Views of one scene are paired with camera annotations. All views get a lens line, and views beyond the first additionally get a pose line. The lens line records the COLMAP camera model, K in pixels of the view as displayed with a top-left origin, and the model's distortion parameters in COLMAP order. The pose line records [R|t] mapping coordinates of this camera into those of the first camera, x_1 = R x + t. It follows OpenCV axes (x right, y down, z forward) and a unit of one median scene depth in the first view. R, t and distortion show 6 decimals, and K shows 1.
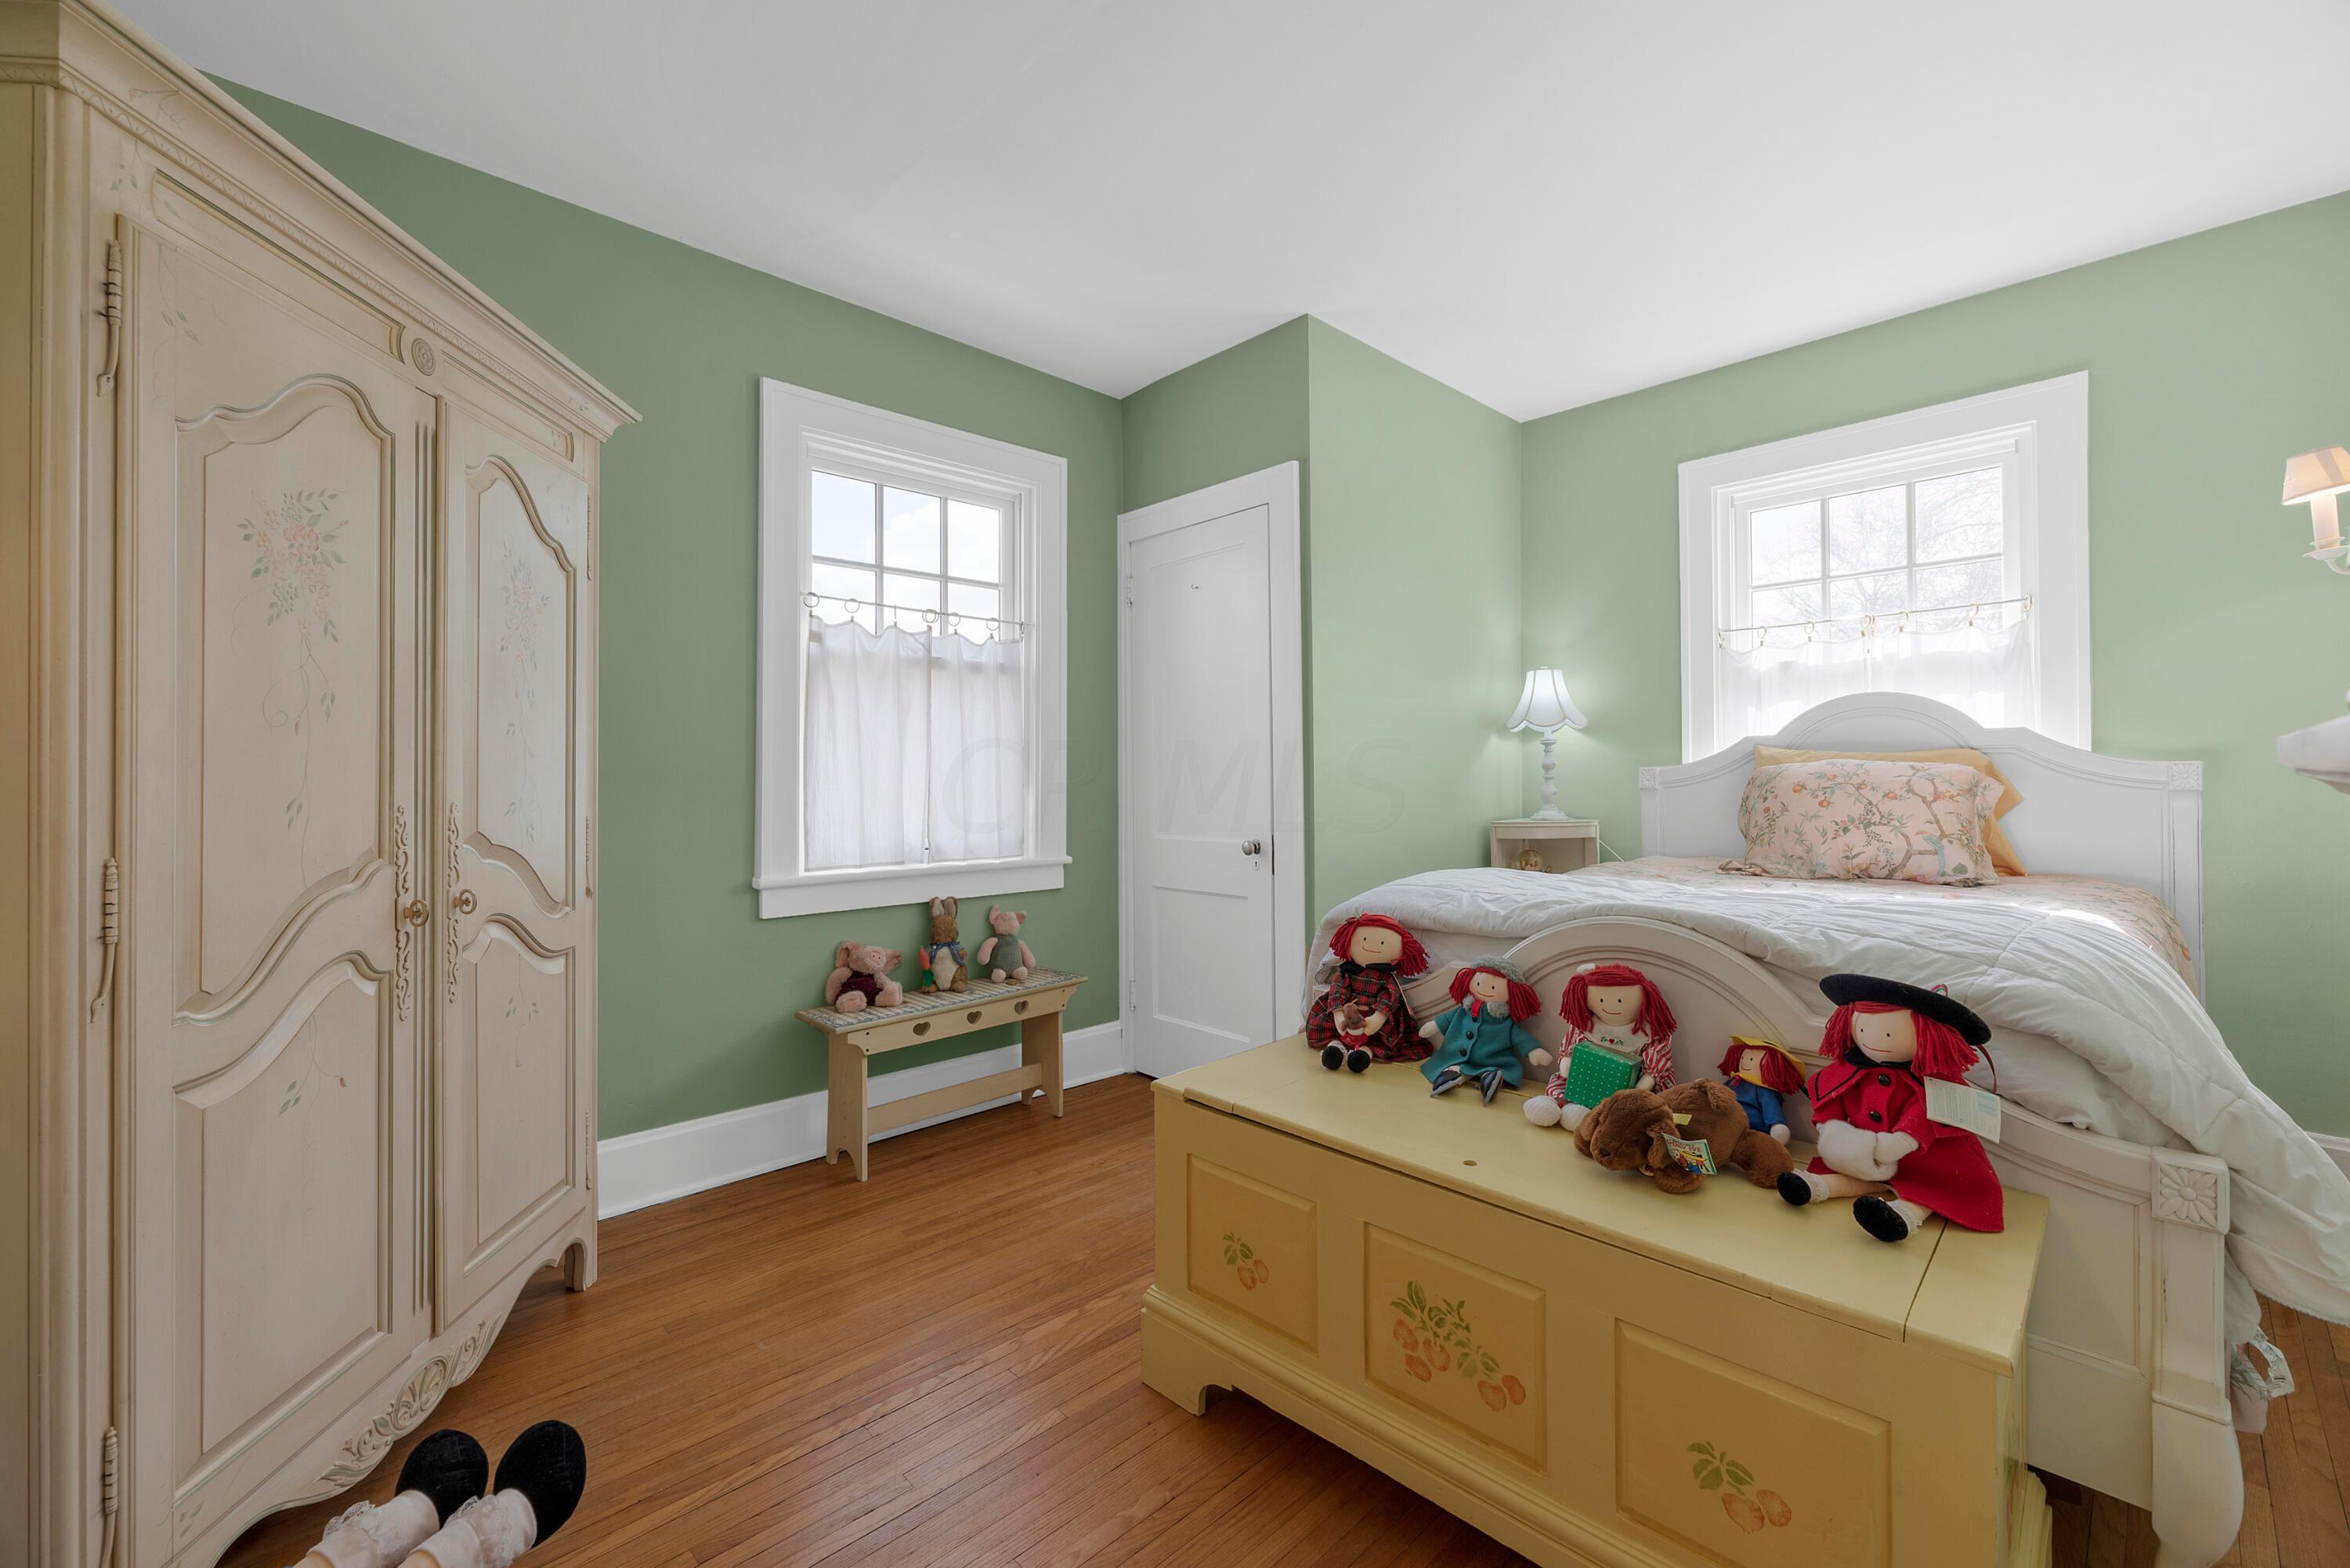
lens RADIAL K [[949.1, 0, 1178.4], [0, 949.1, 781.3], [0, 0, 1]] dist [-0.000783, 0.000095]
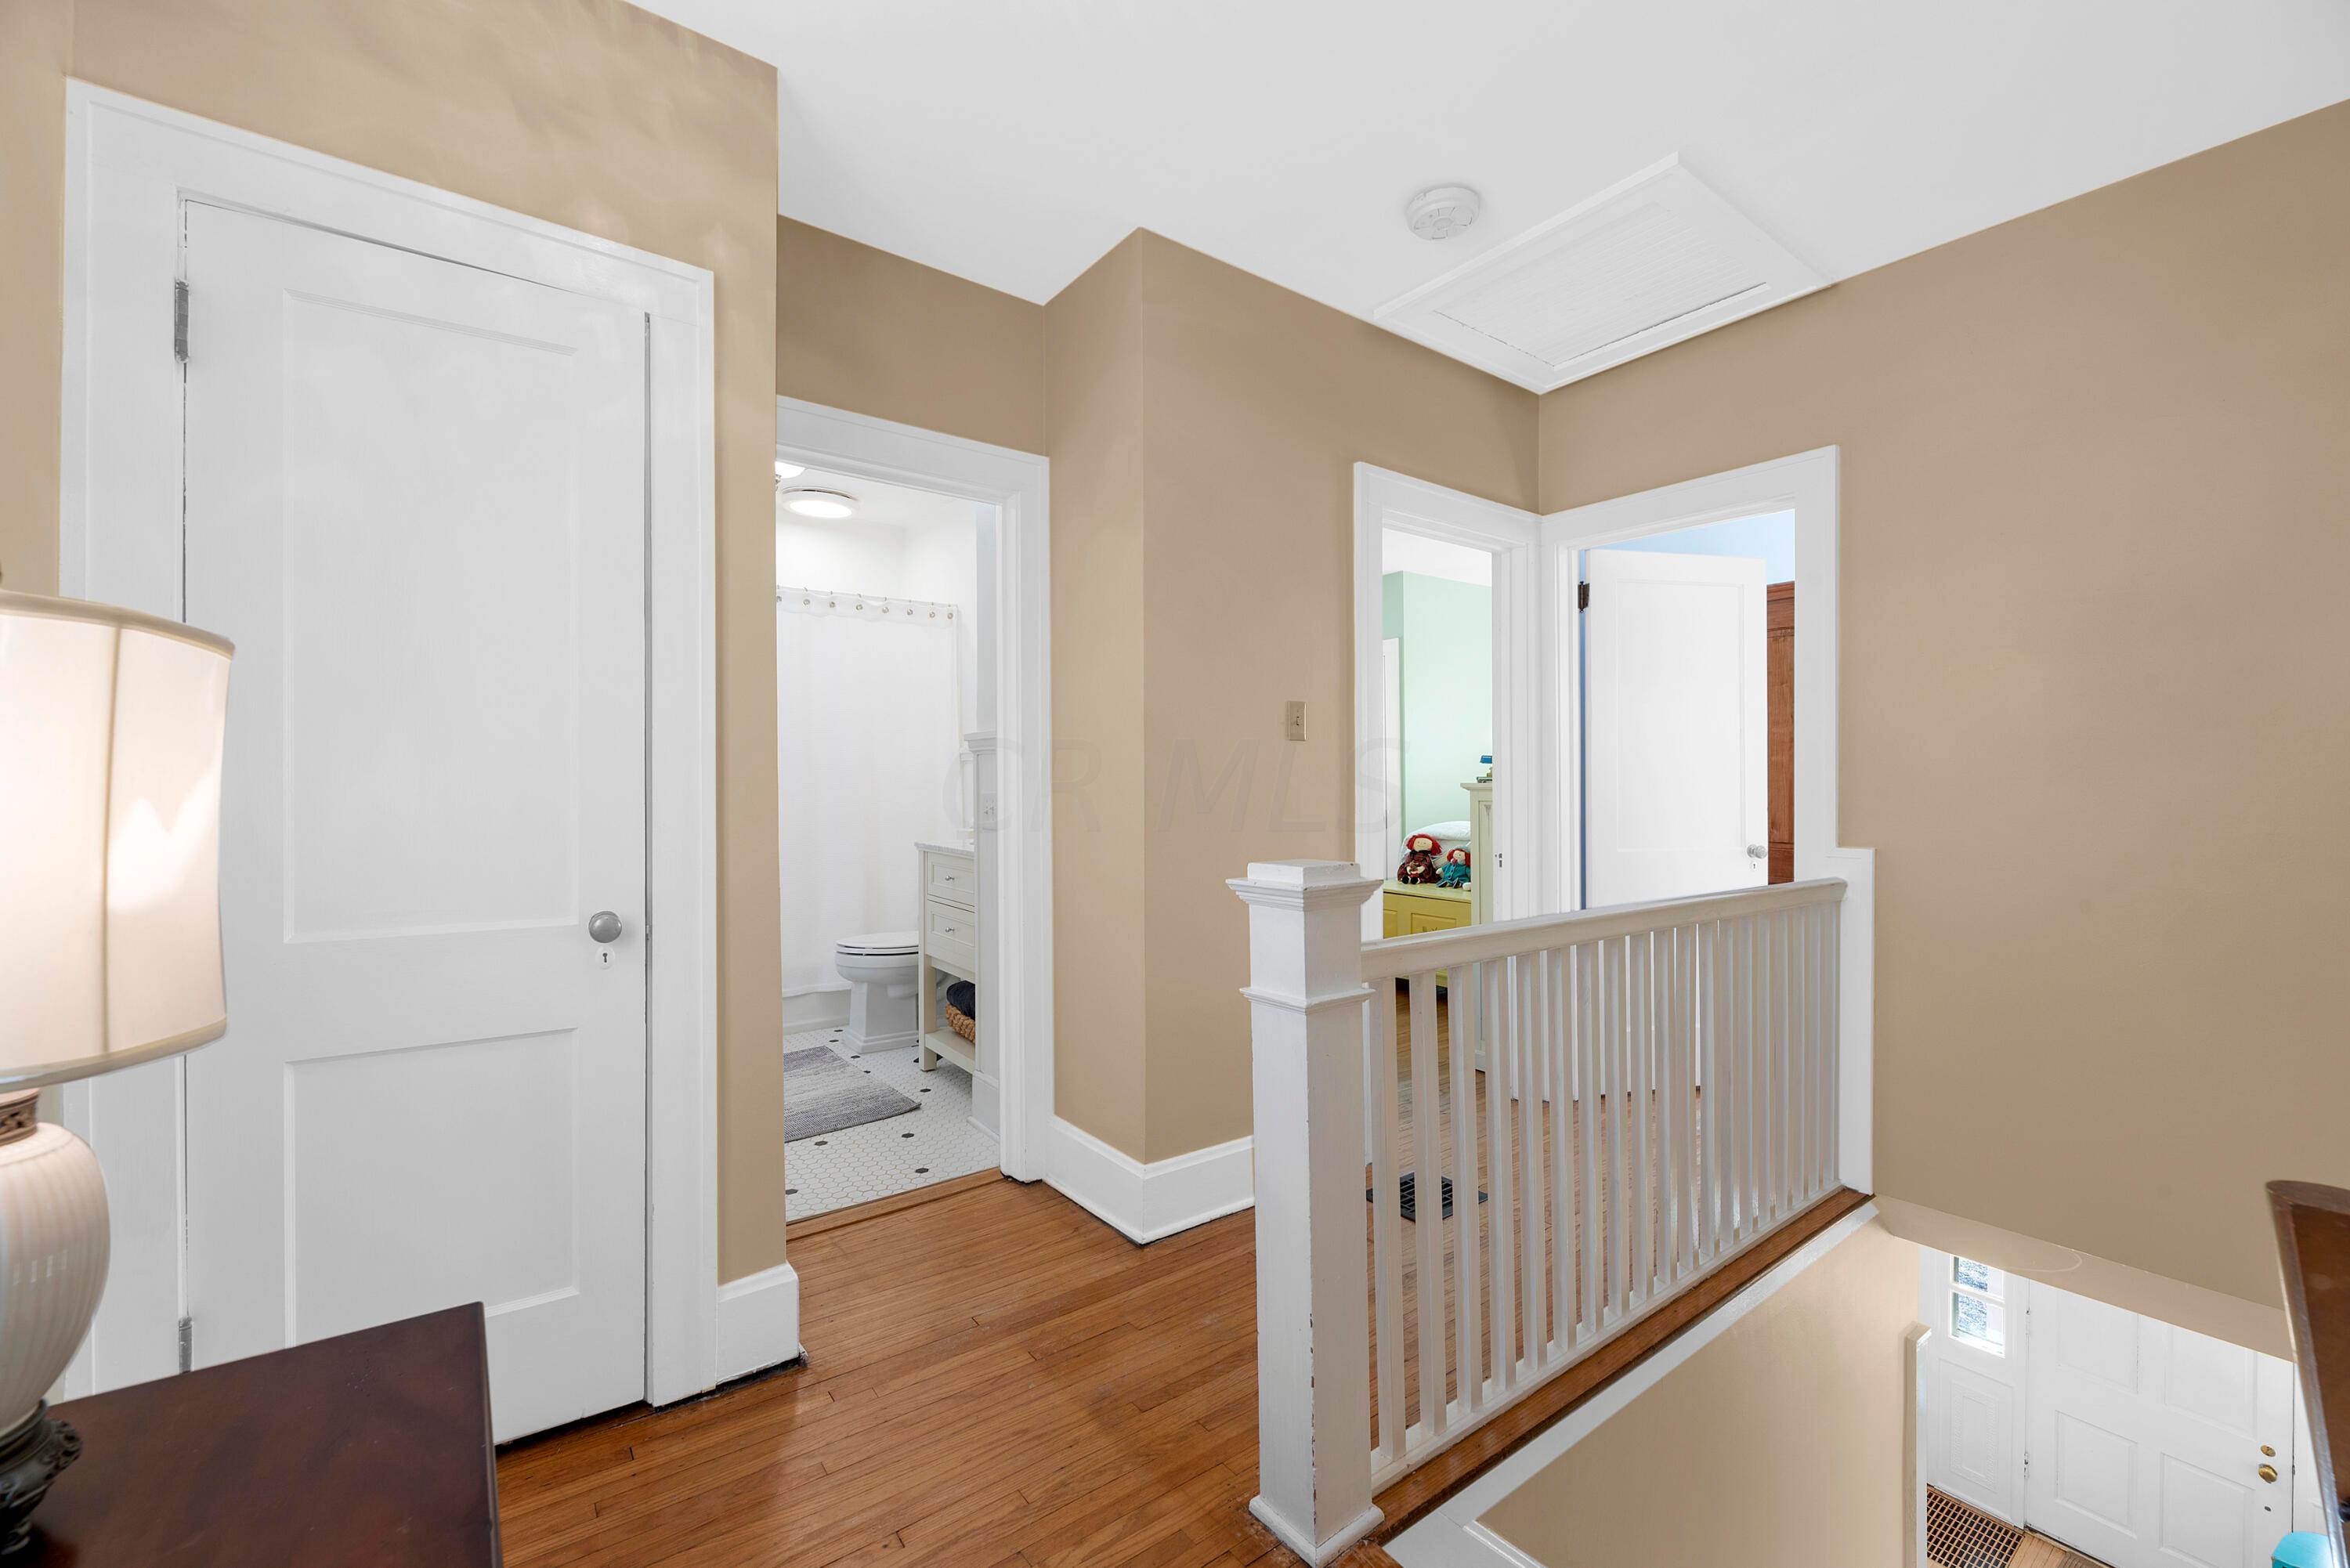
lens RADIAL K [[949.1, 0, 1166.1], [0, 949.1, 774.4], [0, 0, 1]] dist [-0.000783, 0.000095]
pose [[0.990768, -0.000200, -0.135565, -0.168817], [0.000135, 1.000000, -0.000488, -0.034228], [0.135565, 0.000466, 0.990768, -1.953397]]
